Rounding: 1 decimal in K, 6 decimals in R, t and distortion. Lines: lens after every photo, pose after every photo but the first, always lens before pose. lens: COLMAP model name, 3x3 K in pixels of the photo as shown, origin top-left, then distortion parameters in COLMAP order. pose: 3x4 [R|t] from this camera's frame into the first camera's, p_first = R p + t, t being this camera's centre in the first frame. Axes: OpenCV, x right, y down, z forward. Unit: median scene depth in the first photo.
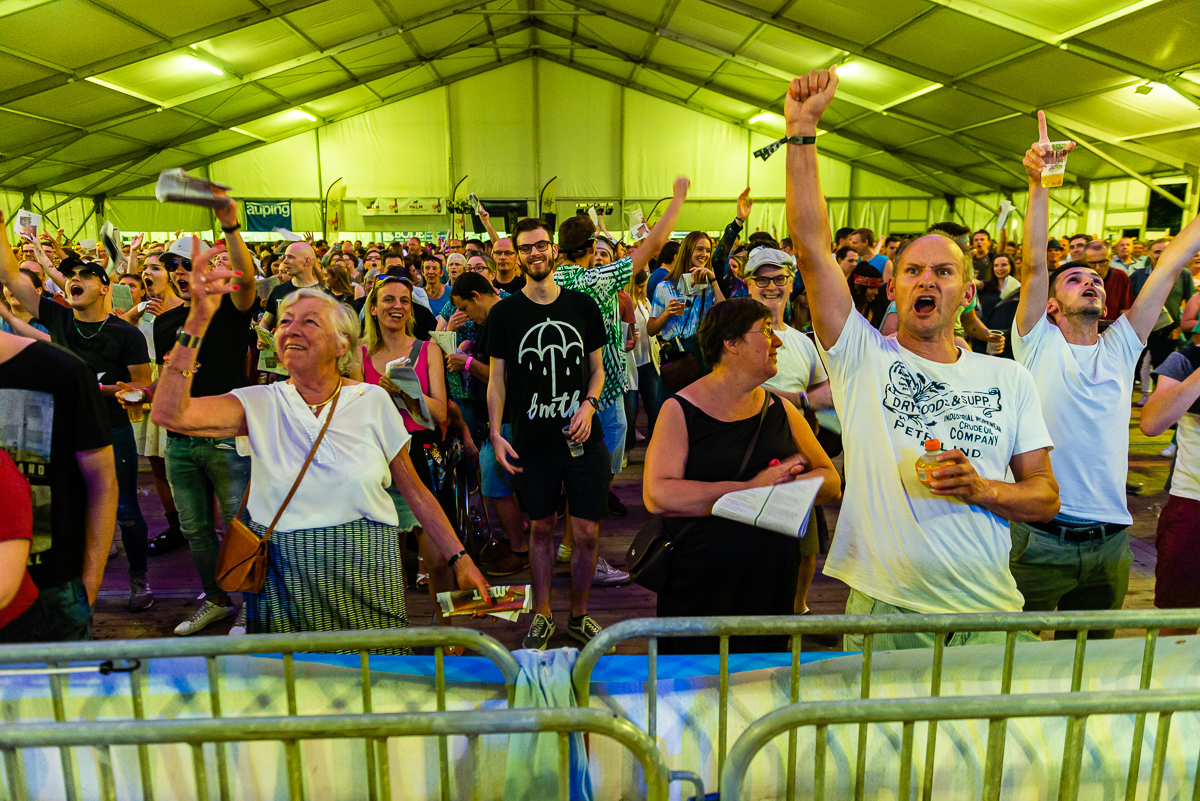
lens RADIAL K [[806.0, 0, 593.1], [0, 806.0, 391.2], [0, 0, 1]] dist [0.007517, 0.000216]
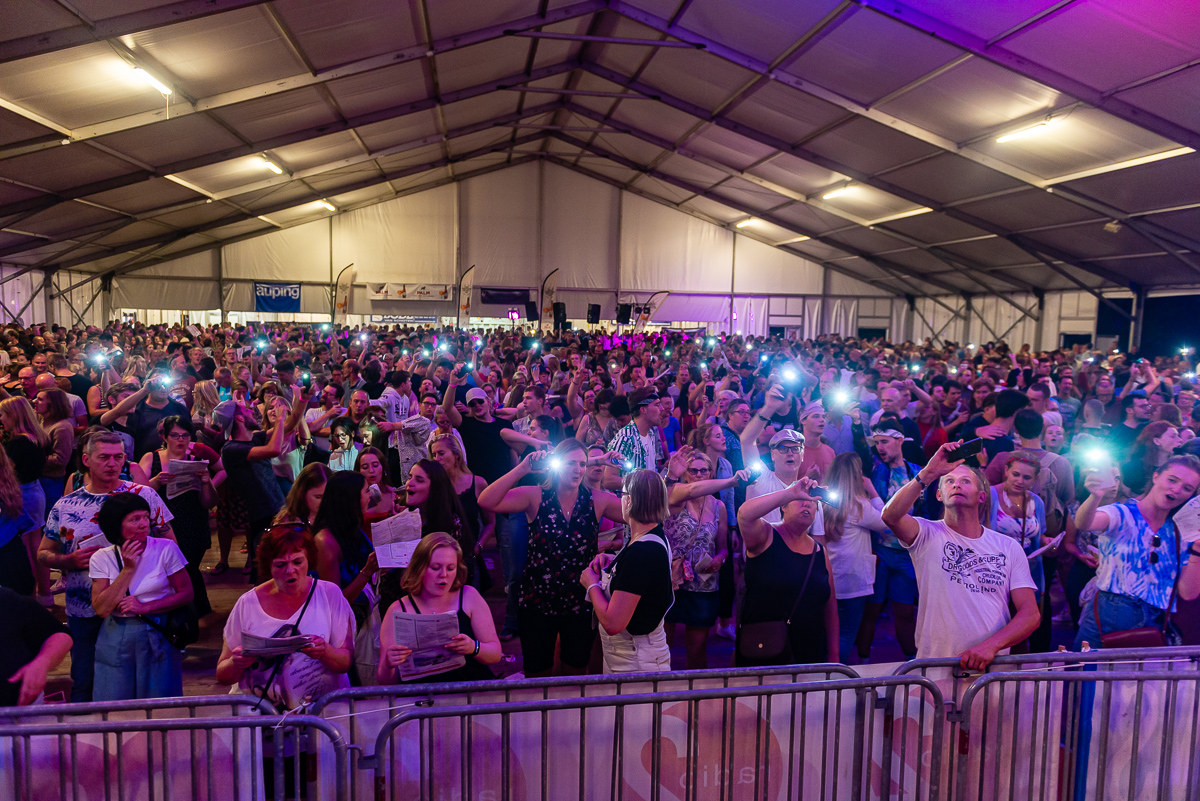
lens RADIAL K [[806.0, 0, 593.1], [0, 806.0, 391.2], [0, 0, 1]] dist [0.007517, 0.000216]
pose [[0.995334, 0.015799, 0.095185, -0.100374], [-0.006921, 0.995652, -0.092897, -0.005510], [-0.096239, 0.091805, 0.991116, -0.049026]]
